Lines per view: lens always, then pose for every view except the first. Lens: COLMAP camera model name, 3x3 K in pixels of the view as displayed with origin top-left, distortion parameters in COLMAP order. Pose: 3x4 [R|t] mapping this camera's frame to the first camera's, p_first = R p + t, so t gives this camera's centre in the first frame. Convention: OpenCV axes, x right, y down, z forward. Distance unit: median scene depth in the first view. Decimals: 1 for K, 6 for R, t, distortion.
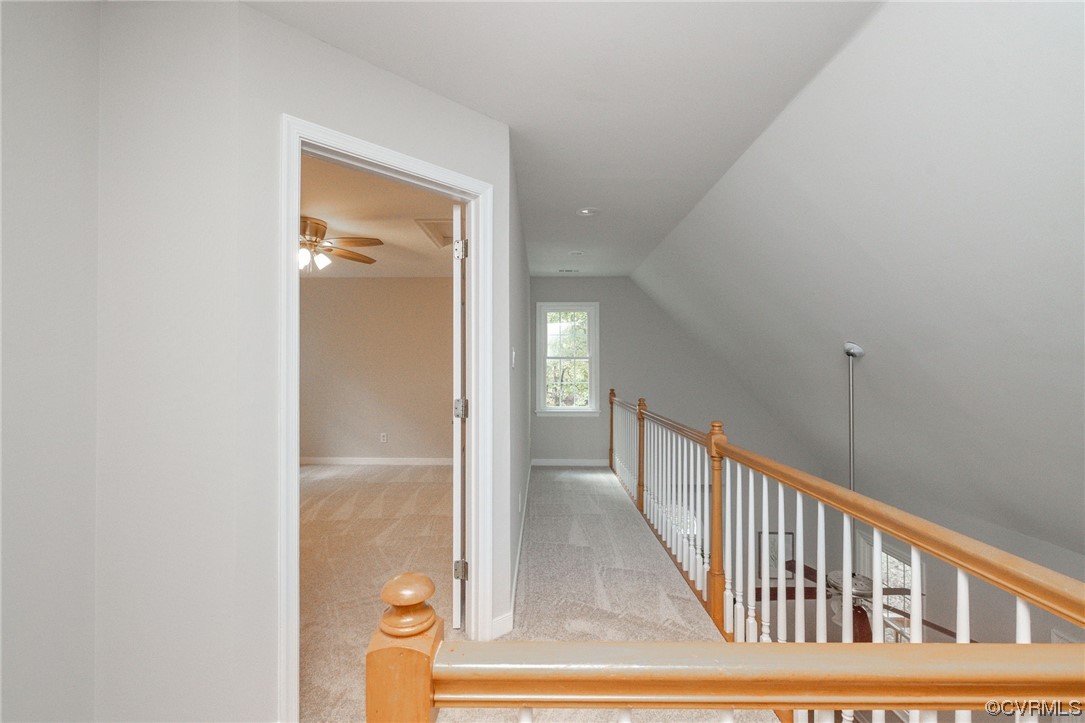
lens RADIAL K [[466.0, 0, 541.7], [0, 466.0, 365.0], [0, 0, 1]] dist [-0.000233, -0.000324]
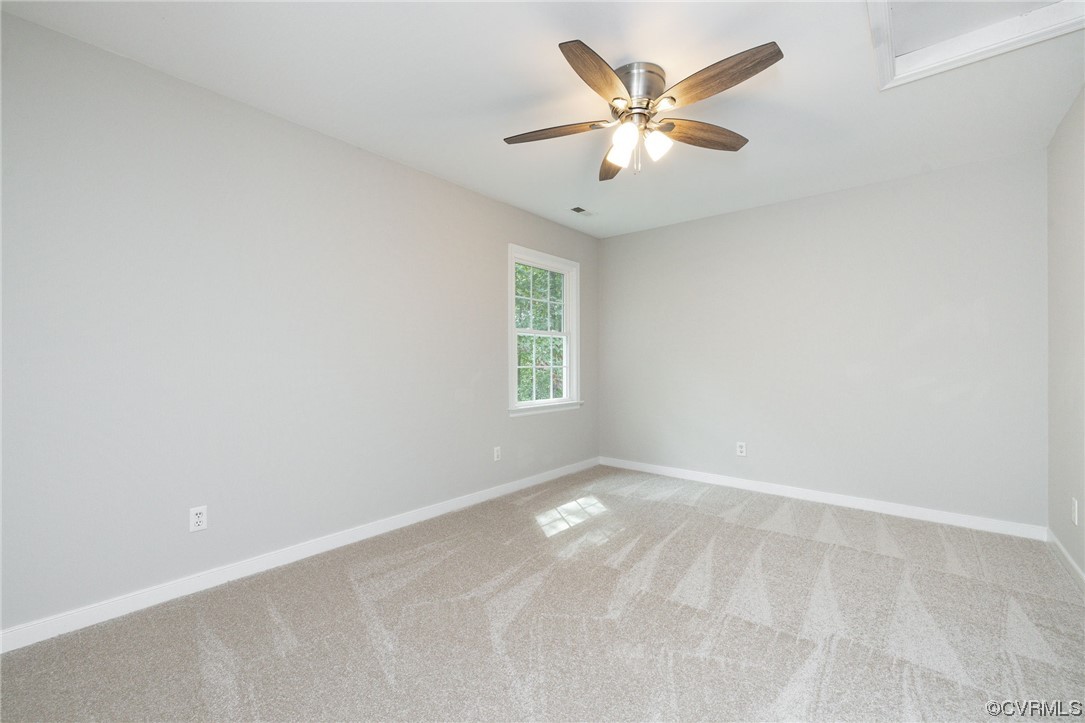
lens RADIAL K [[466.0, 0, 544.6], [0, 466.0, 361.6], [0, 0, 1]] dist [-0.000233, -0.000324]
pose [[0.787589, -0.002919, -0.616194, -0.225943], [0.006058, 0.999977, 0.003006, 0.042166], [0.616171, -0.006100, 0.787588, 0.456112]]
